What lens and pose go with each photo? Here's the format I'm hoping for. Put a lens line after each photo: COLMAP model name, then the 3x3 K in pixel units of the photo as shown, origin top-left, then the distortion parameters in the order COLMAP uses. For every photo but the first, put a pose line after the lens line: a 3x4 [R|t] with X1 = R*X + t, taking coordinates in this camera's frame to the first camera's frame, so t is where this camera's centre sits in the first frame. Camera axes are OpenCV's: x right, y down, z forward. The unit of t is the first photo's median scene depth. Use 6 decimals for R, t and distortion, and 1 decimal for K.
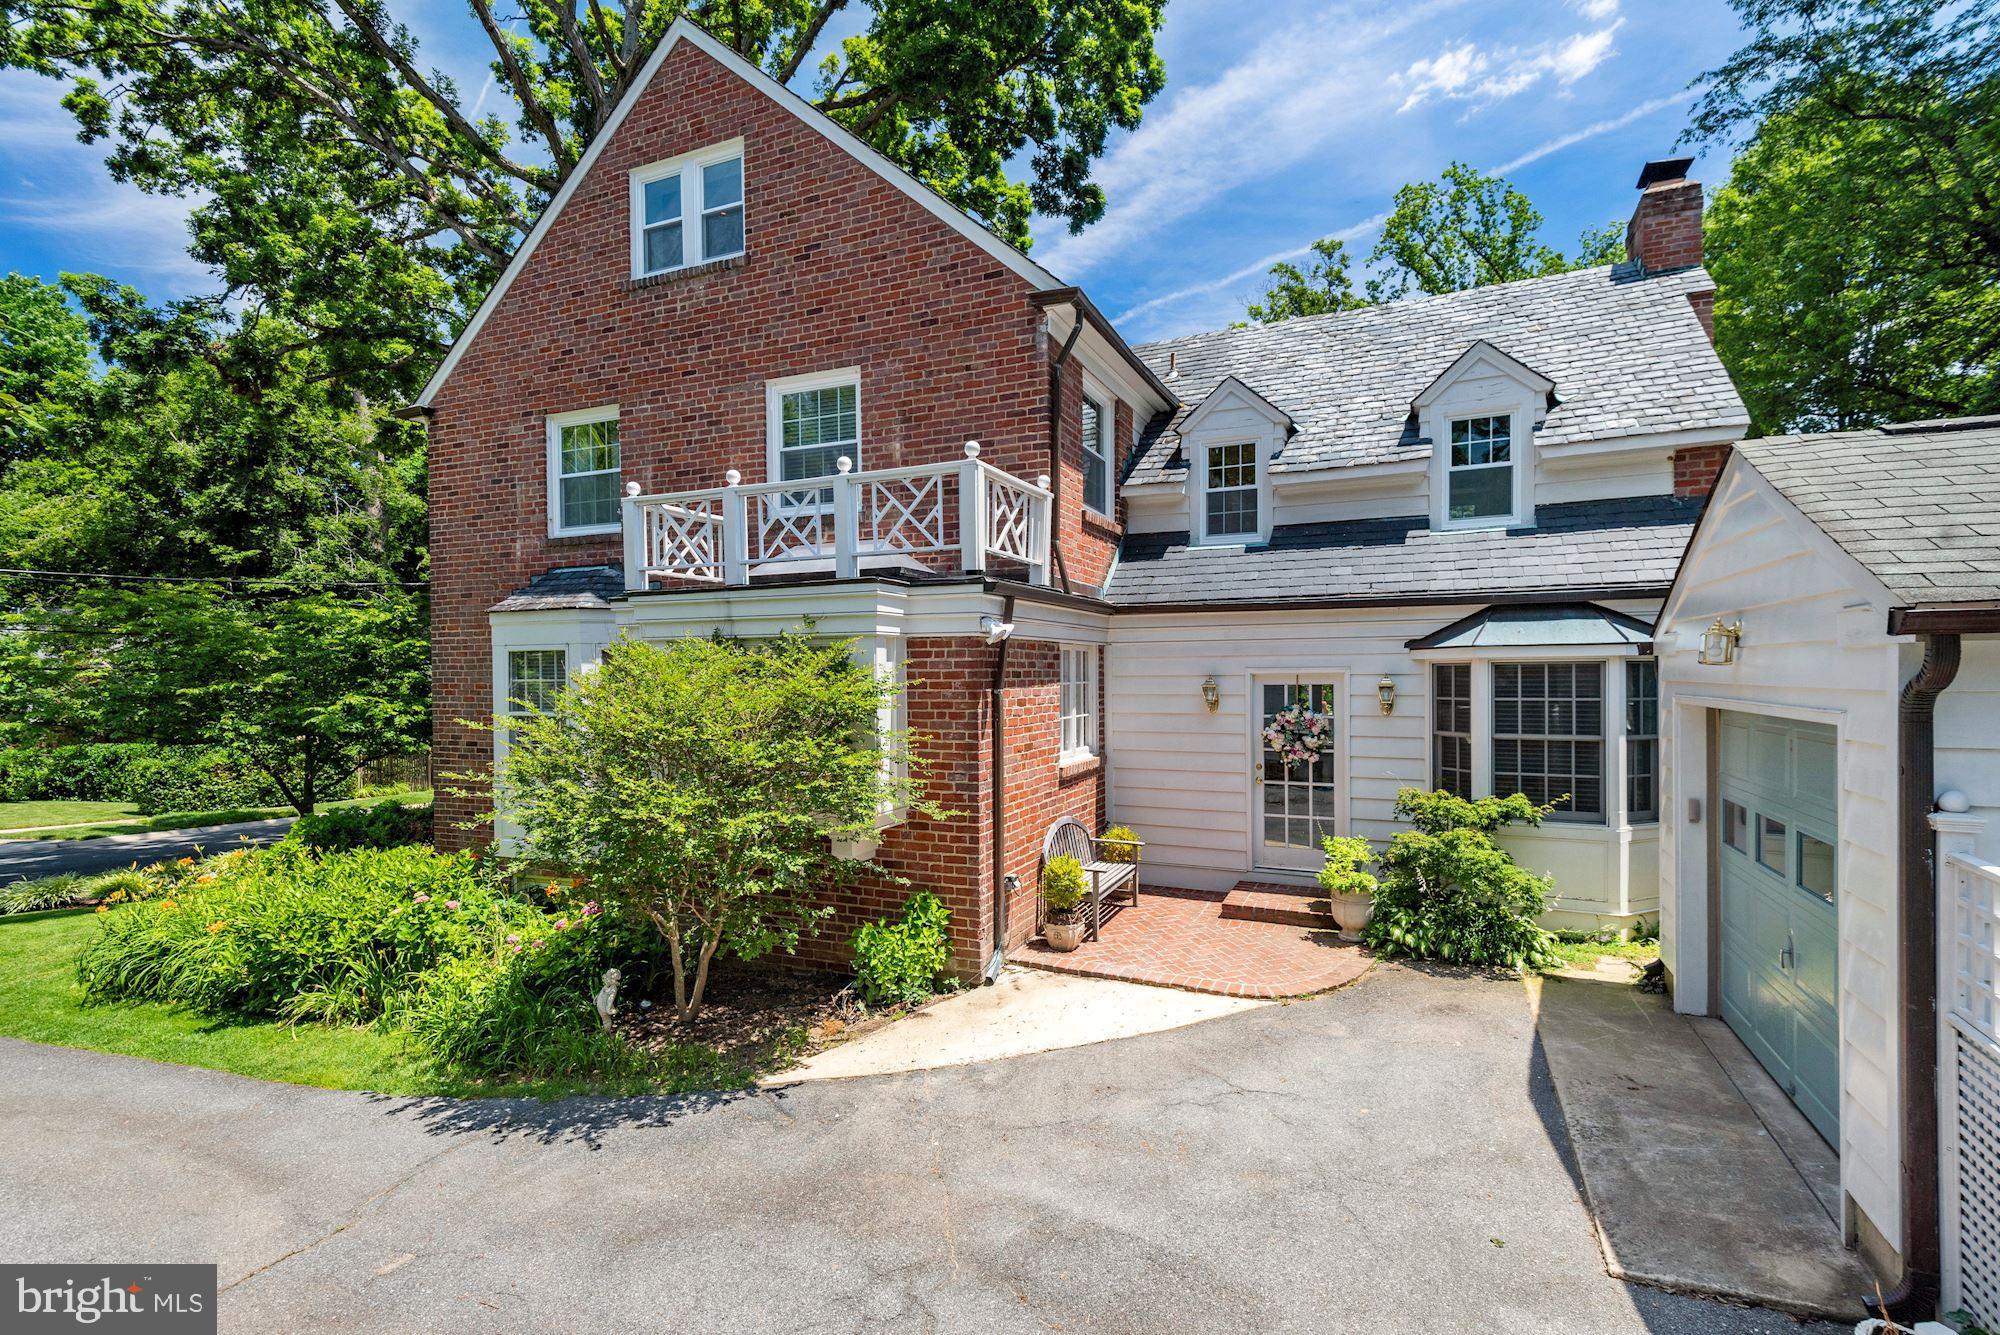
lens RADIAL K [[913.5, 0, 993.2], [0, 913.5, 663.1], [0, 0, 1]] dist [-0.004415, -0.004789]
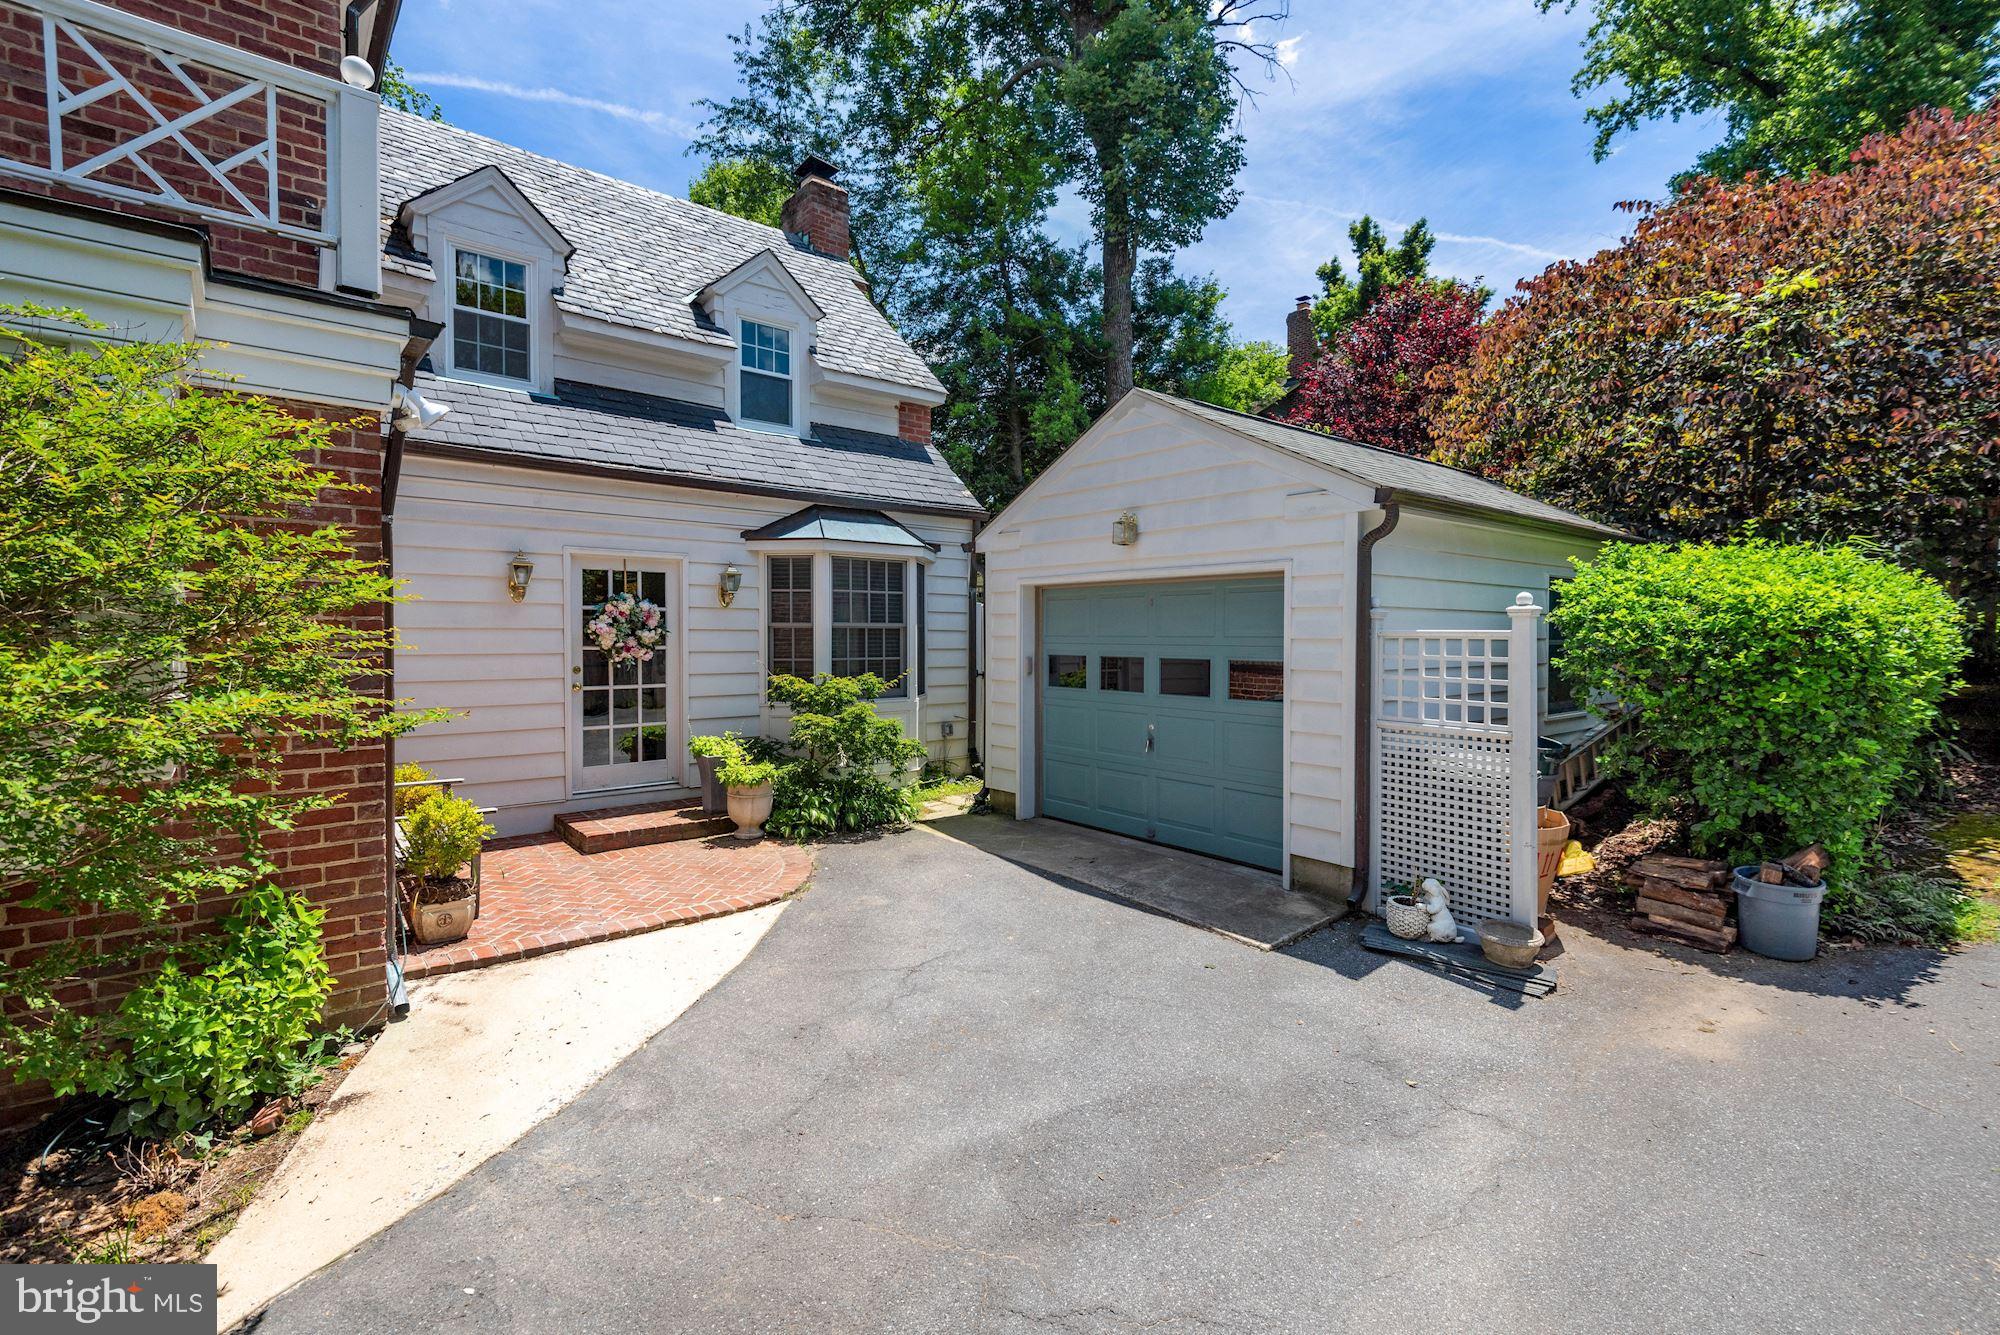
lens RADIAL K [[913.5, 0, 997.8], [0, 913.5, 669.9], [0, 0, 1]] dist [-0.004415, -0.004789]
pose [[0.387564, -0.016338, 0.921698, -0.376582], [-0.018453, 0.999505, 0.025477, 0.104152], [-0.921658, -0.026882, 0.387071, 0.412132]]
